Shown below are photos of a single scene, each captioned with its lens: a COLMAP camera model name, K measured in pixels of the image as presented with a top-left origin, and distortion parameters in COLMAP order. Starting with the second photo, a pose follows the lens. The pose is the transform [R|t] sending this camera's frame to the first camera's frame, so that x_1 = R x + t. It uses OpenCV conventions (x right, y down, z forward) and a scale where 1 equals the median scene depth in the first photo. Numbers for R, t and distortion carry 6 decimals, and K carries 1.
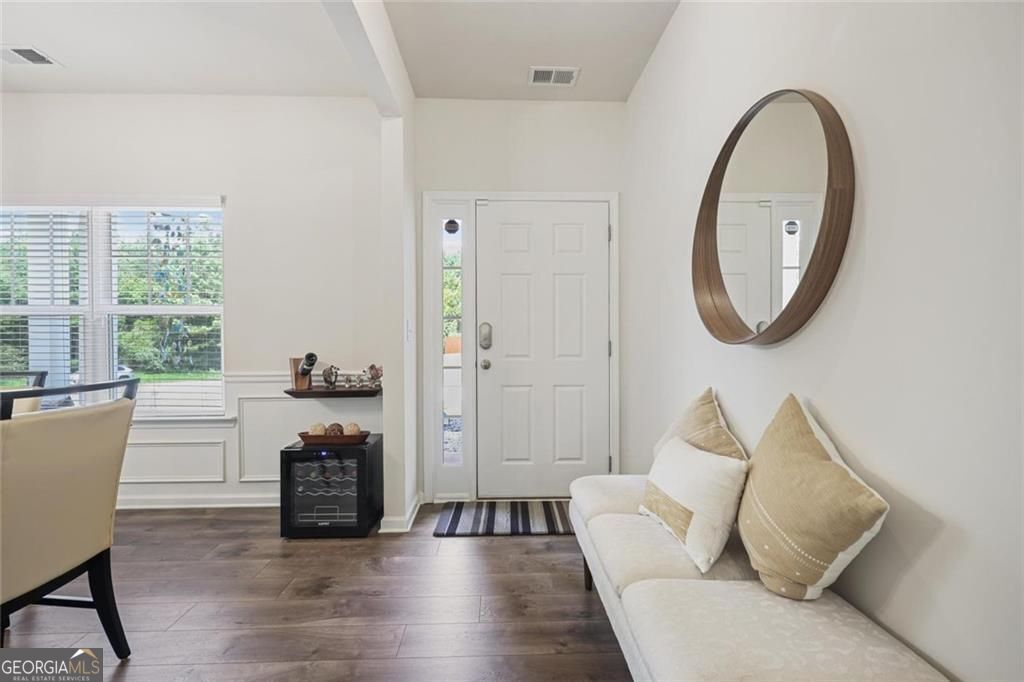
lens RADIAL K [[465.0, 0, 515.6], [0, 465.0, 340.7], [0, 0, 1]] dist [0.002131, 0.000296]
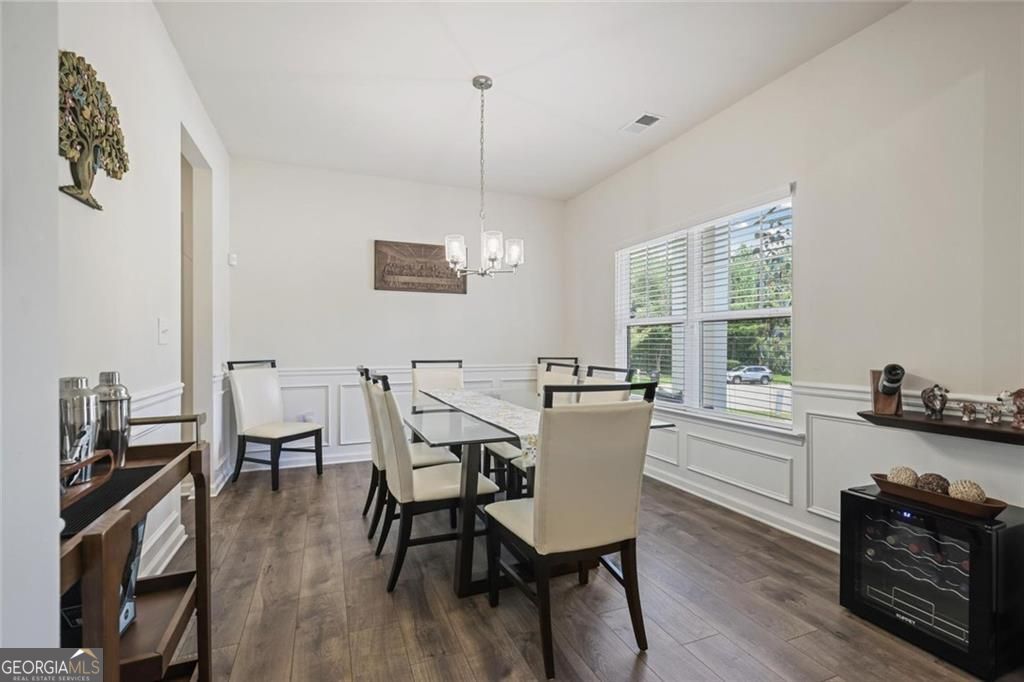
lens RADIAL K [[465.0, 0, 506.0], [0, 465.0, 341.2], [0, 0, 1]] dist [0.002131, 0.000296]
pose [[0.346368, -0.000081, -0.938099, 0.018793], [-0.007255, 0.999970, -0.002765, -0.002416], [0.938071, 0.007764, 0.346357, 0.200407]]
